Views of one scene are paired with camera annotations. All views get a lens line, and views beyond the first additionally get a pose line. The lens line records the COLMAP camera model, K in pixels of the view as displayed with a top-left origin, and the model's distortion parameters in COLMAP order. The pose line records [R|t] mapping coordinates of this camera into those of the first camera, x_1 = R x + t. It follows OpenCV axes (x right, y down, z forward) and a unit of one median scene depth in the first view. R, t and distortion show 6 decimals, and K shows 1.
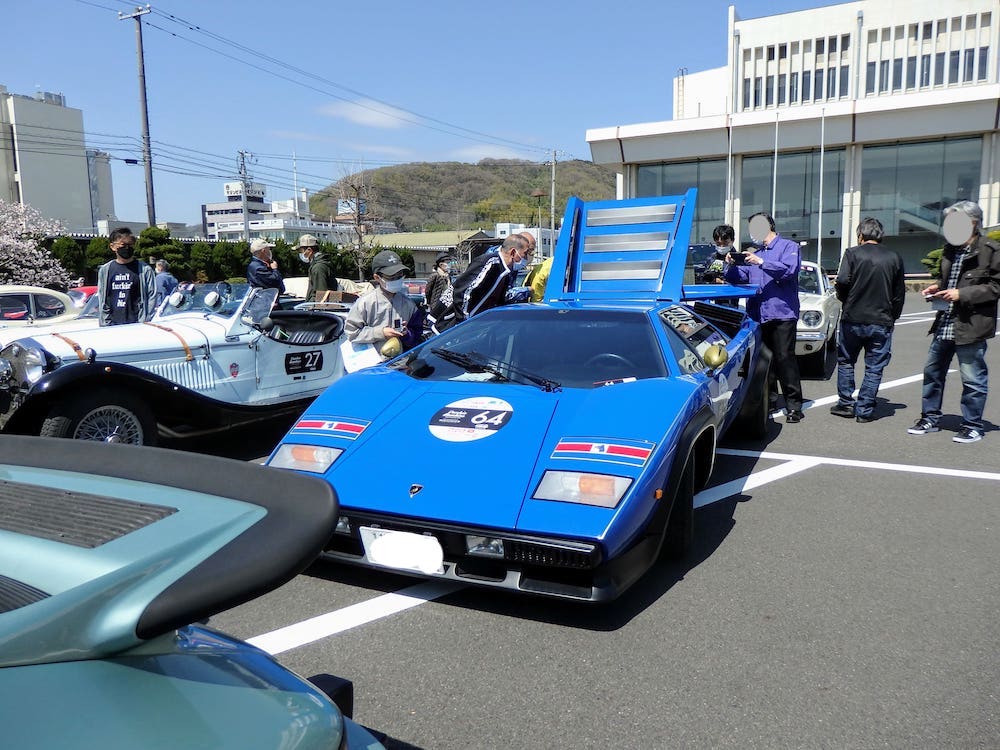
lens RADIAL K [[656.3, 0, 500.0], [0, 656.3, 375.0], [0, 0, 1]] dist [-0.011236, -0.001530]
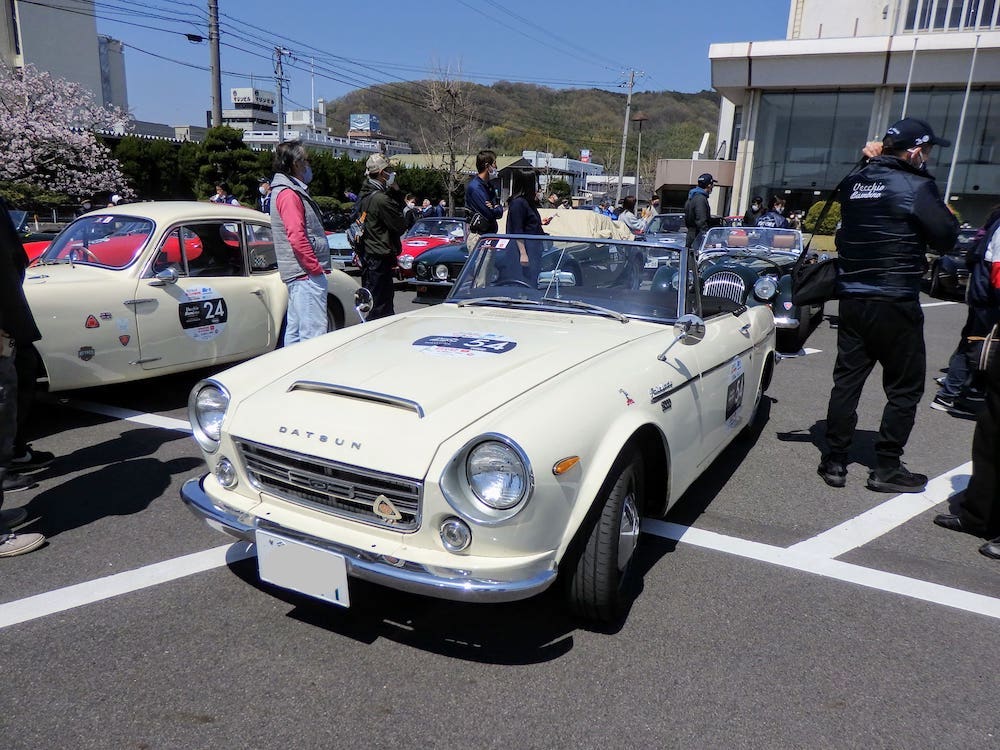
lens RADIAL K [[656.3, 0, 500.0], [0, 656.3, 375.0], [0, 0, 1]] dist [-0.011236, -0.001530]
pose [[0.998024, 0.061512, 0.012792, -0.114368], [-0.062493, 0.992906, 0.101156, -0.017236], [-0.006478, -0.101756, 0.994788, 0.110454]]
